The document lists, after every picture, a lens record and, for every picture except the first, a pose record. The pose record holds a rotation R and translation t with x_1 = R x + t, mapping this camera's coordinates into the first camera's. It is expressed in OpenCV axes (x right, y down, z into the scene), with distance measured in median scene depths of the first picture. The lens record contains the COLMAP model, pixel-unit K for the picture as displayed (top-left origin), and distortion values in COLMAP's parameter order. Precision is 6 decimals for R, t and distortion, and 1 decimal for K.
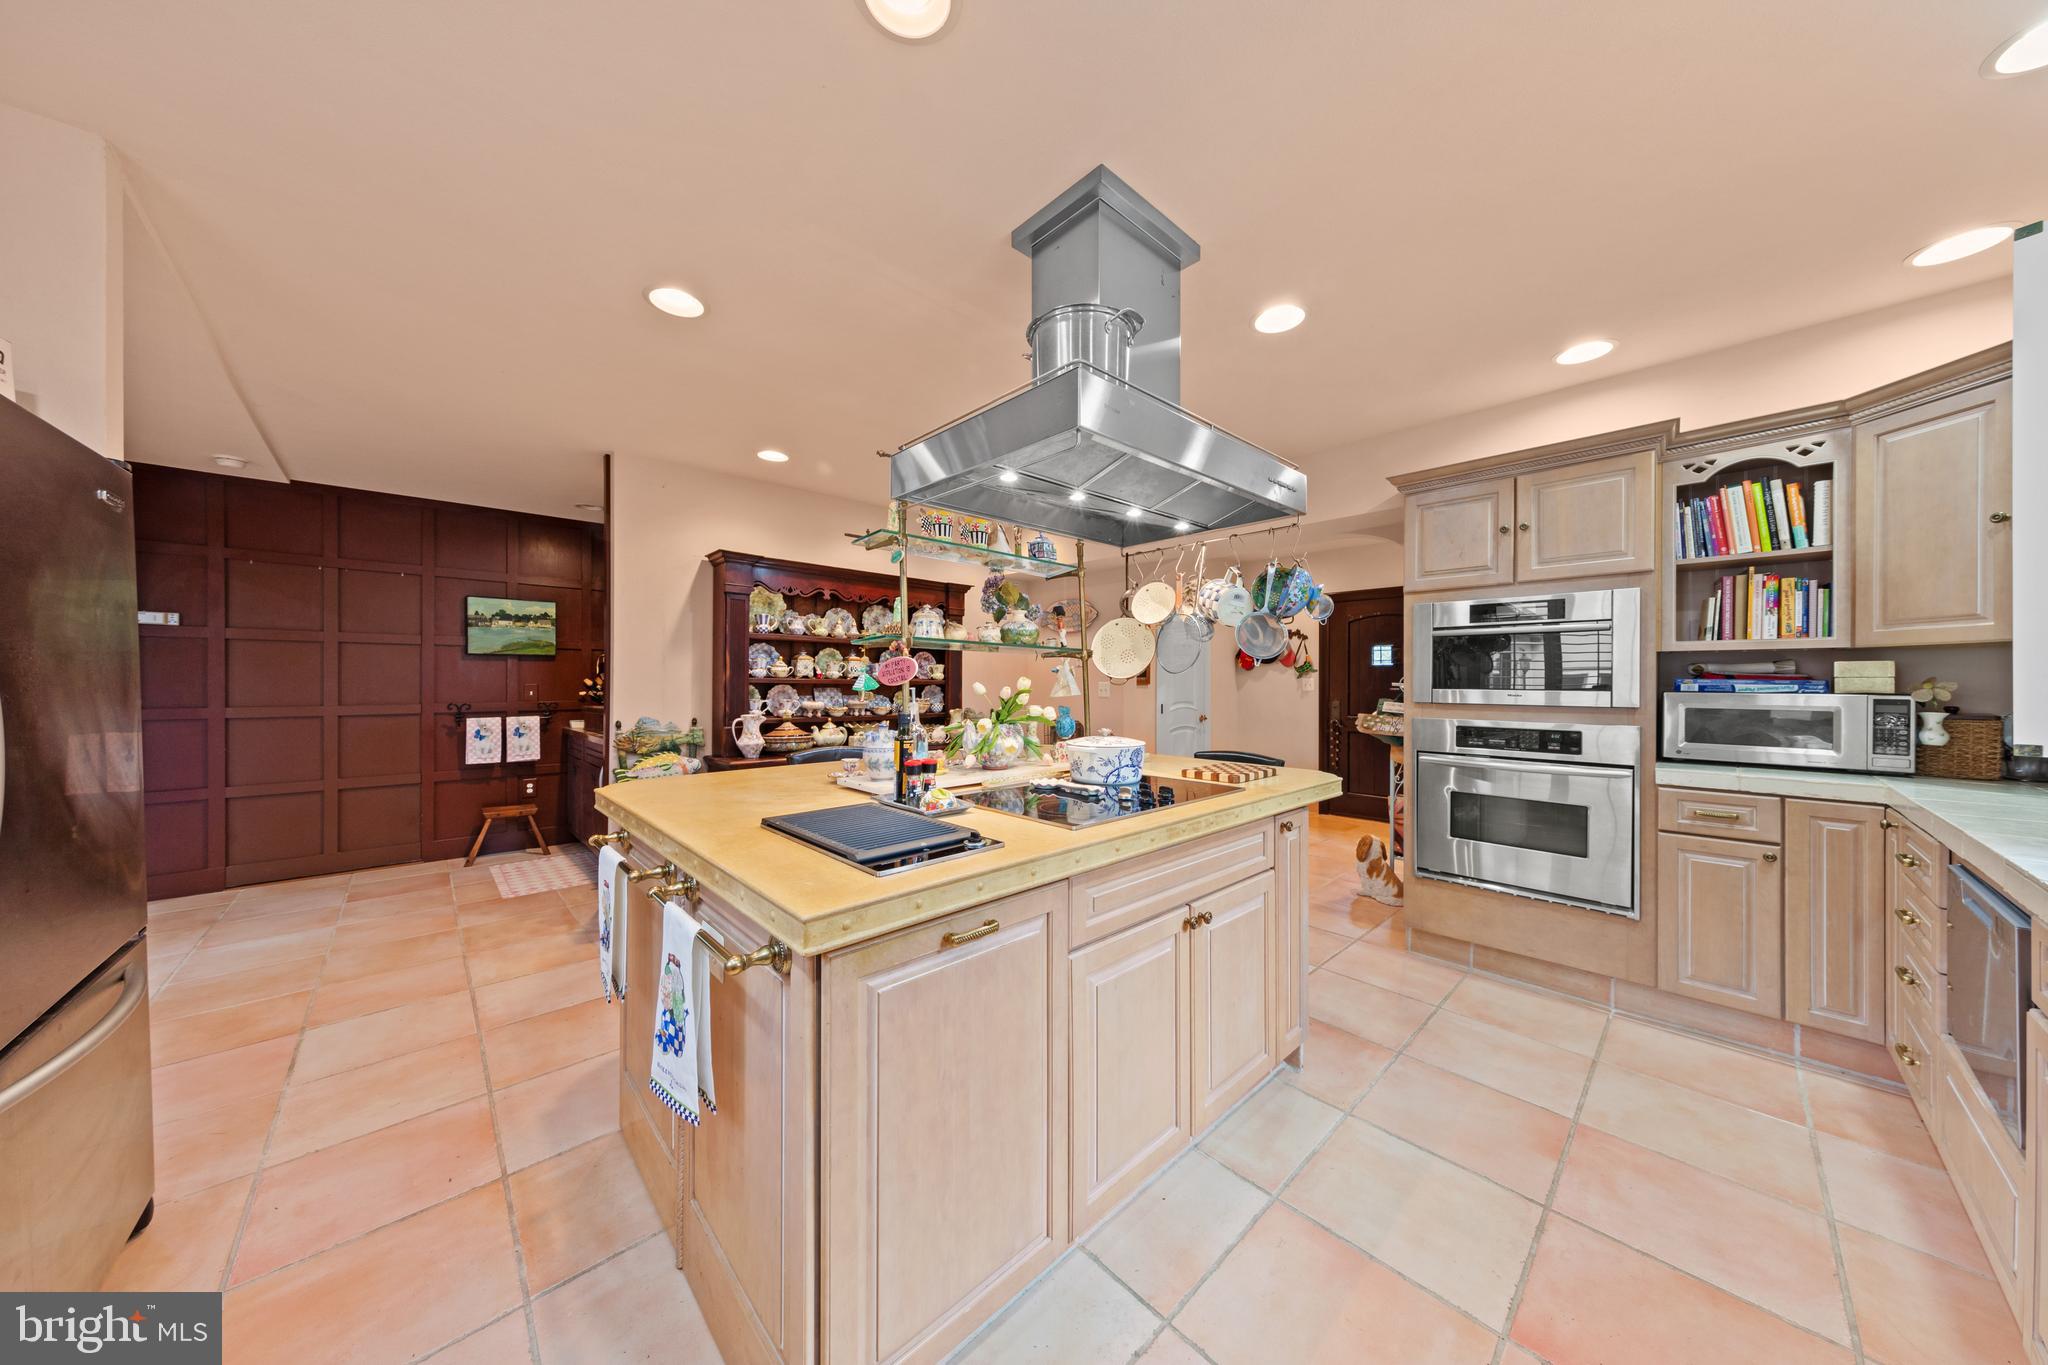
lens RADIAL K [[651.5, 0, 1021.8], [0, 651.5, 682.9], [0, 0, 1]] dist [0.008306, -0.000895]
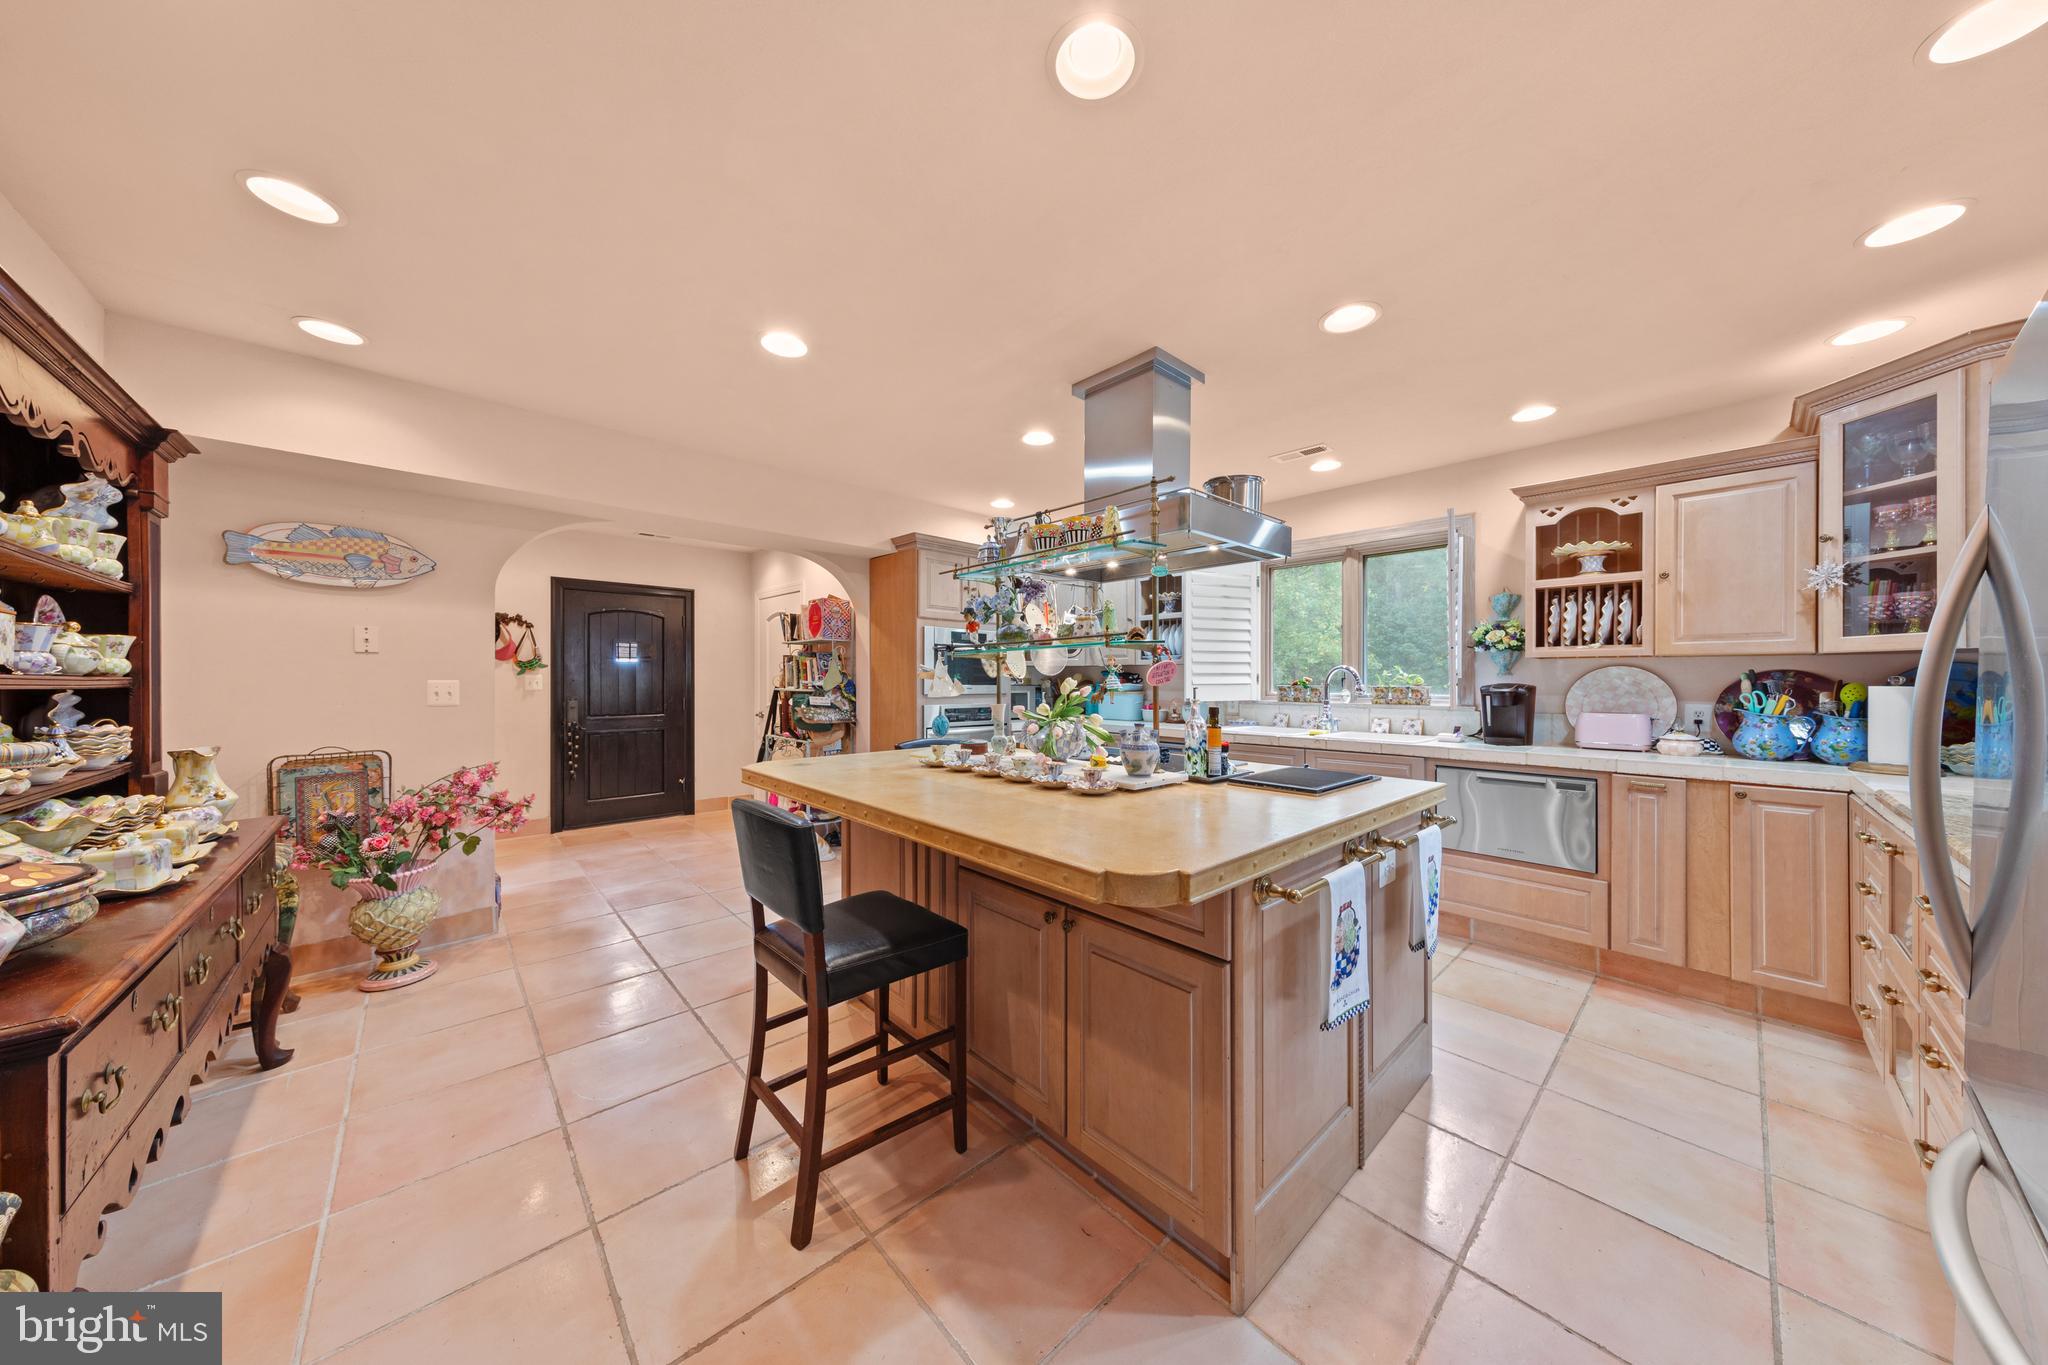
lens RADIAL K [[651.5, 0, 1019.9], [0, 651.5, 679.6], [0, 0, 1]] dist [0.008306, -0.000895]
pose [[0.014722, -0.001904, 0.999890, -1.122750], [0.001904, 0.999996, 0.001876, -0.004232], [-0.999890, 0.001876, 0.014726, 1.045951]]
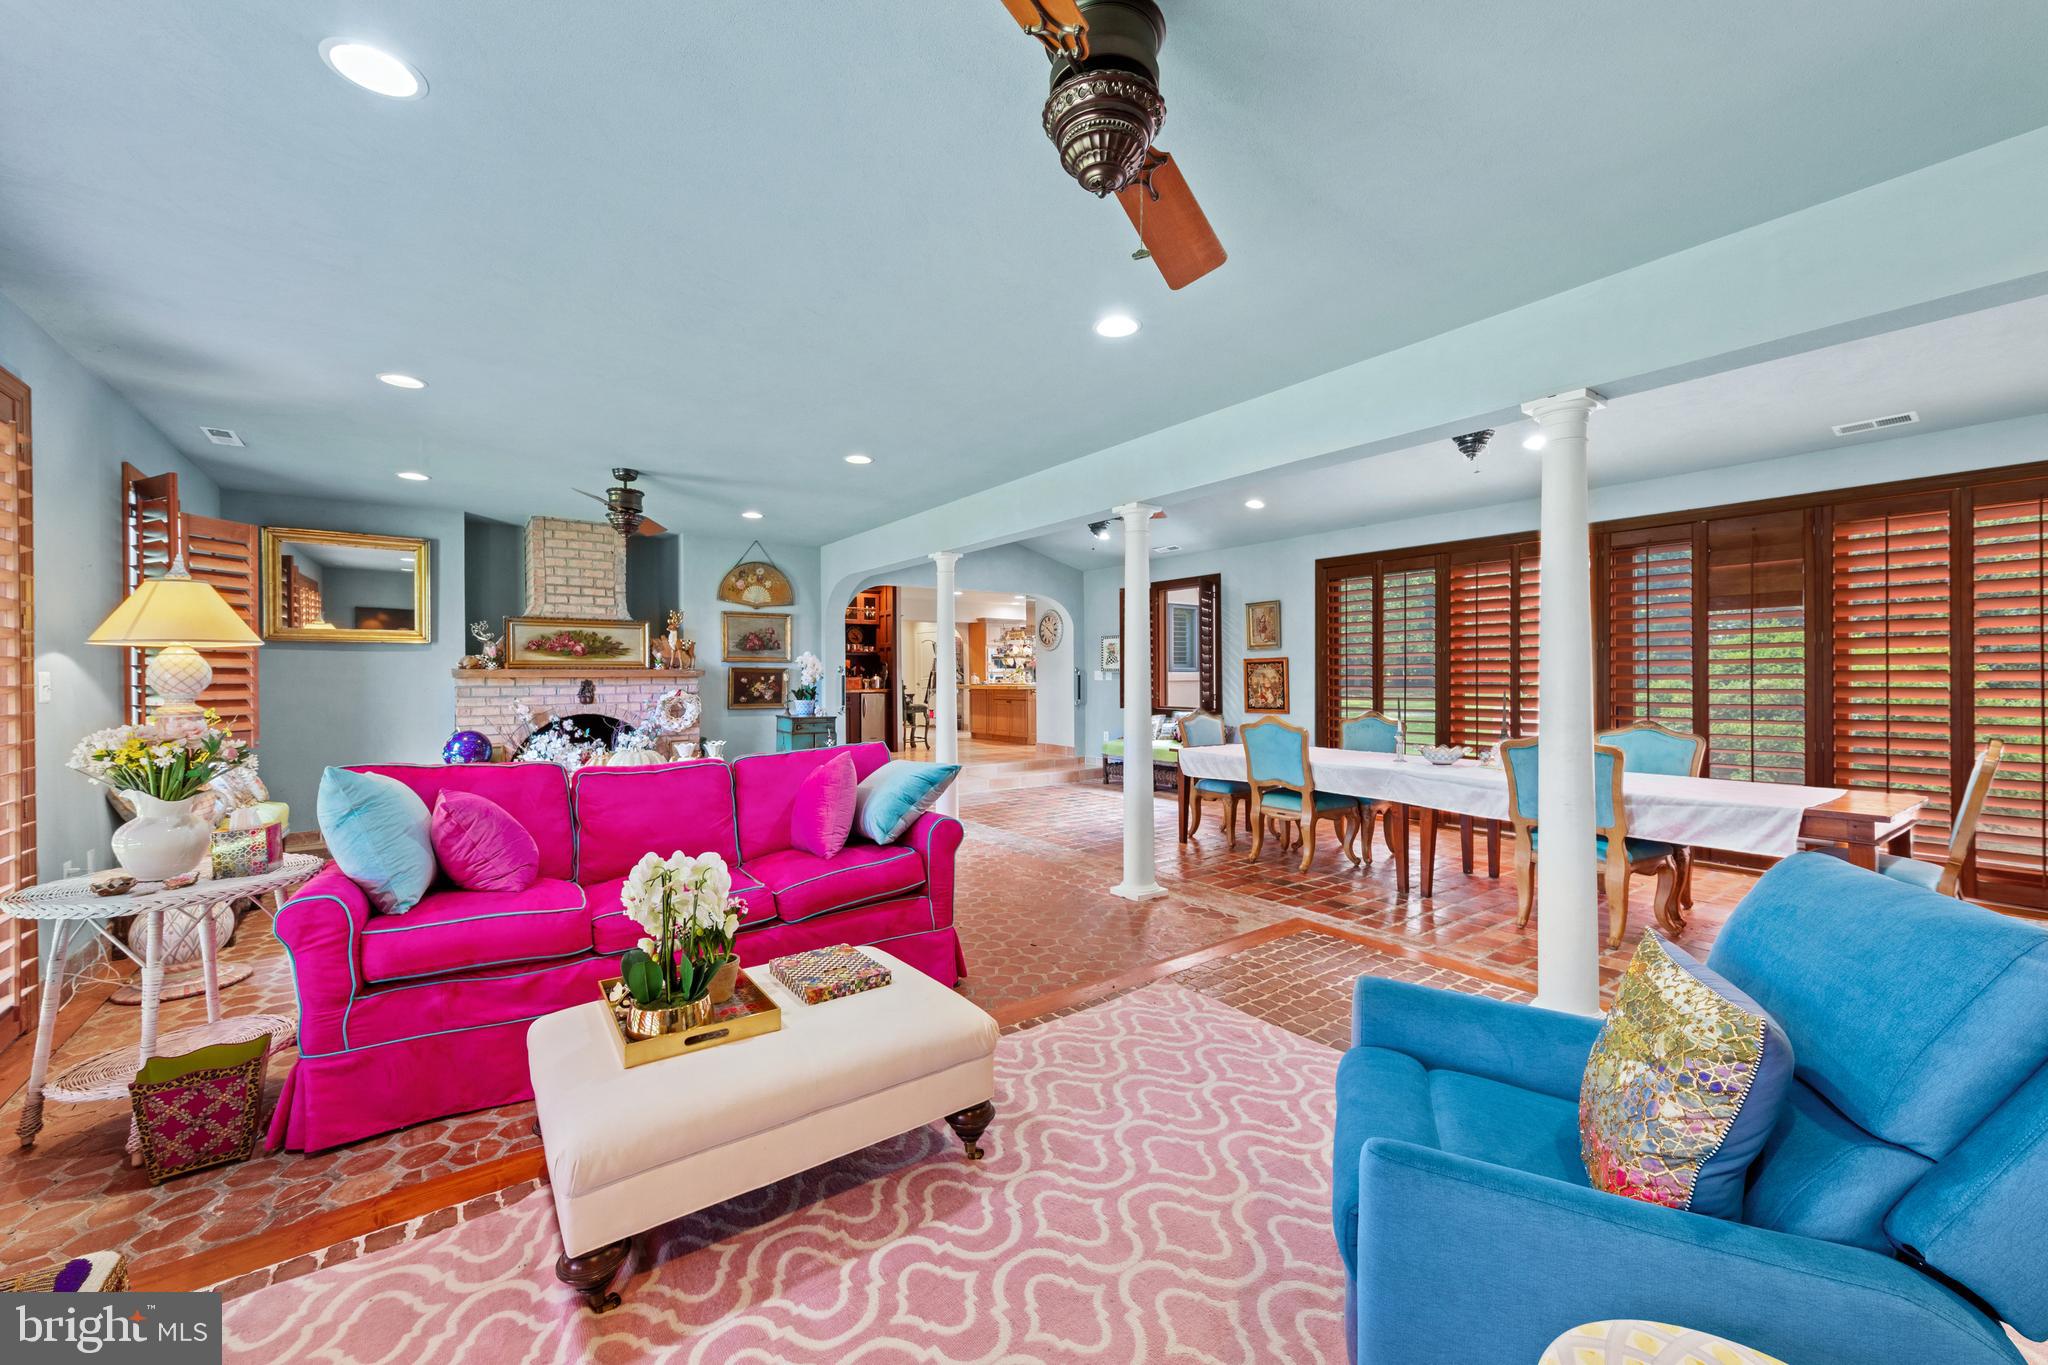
lens RADIAL K [[801.7, 0, 1020.7], [0, 801.7, 678.7], [0, 0, 1]] dist [-0.001855, -0.000032]
pose [[0.121335, -0.004719, 0.992600, -6.245939], [0.009339, 0.999950, 0.003612, 0.083626], [-0.992568, 0.008832, 0.121373, 0.205268]]
